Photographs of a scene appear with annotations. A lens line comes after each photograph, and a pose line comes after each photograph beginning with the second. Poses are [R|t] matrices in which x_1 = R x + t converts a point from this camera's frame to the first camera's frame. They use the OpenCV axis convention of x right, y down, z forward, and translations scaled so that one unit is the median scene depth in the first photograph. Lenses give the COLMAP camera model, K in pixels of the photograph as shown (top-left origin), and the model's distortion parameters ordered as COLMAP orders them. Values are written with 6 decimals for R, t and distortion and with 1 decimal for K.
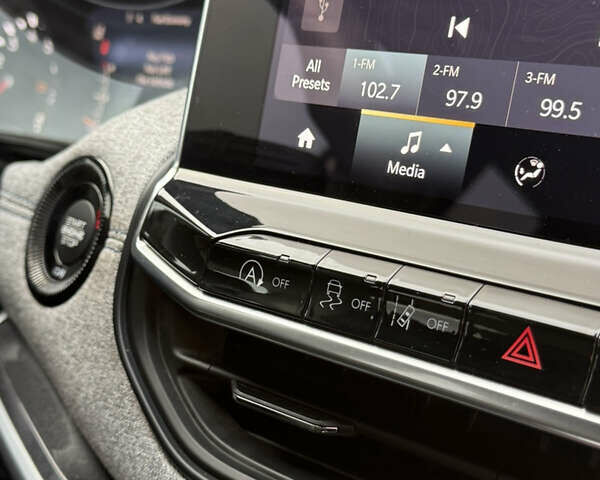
lens RADIAL K [[1015.2, 0, 300.0], [0, 1015.2, 240.0], [0, 0, 1]] dist [0.070088, 0.124837]
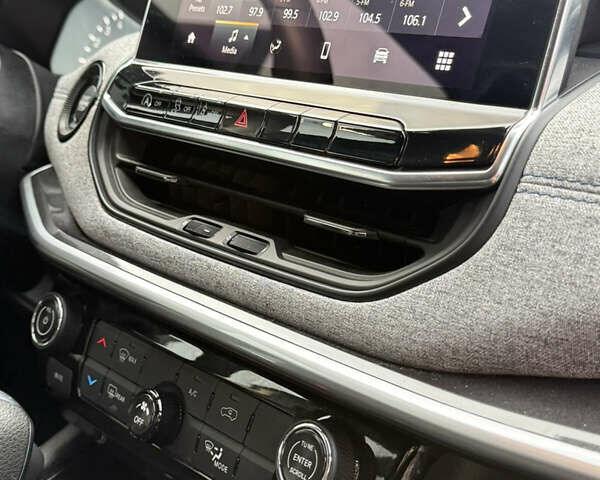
lens RADIAL K [[1015.2, 0, 300.0], [0, 1015.2, 240.0], [0, 0, 1]] dist [0.070088, 0.124837]
pose [[0.984025, 0.089958, -0.153628, 0.511943], [-0.100093, 0.993194, -0.059549, 0.351093], [0.147226, 0.073975, 0.986333, -0.756475]]
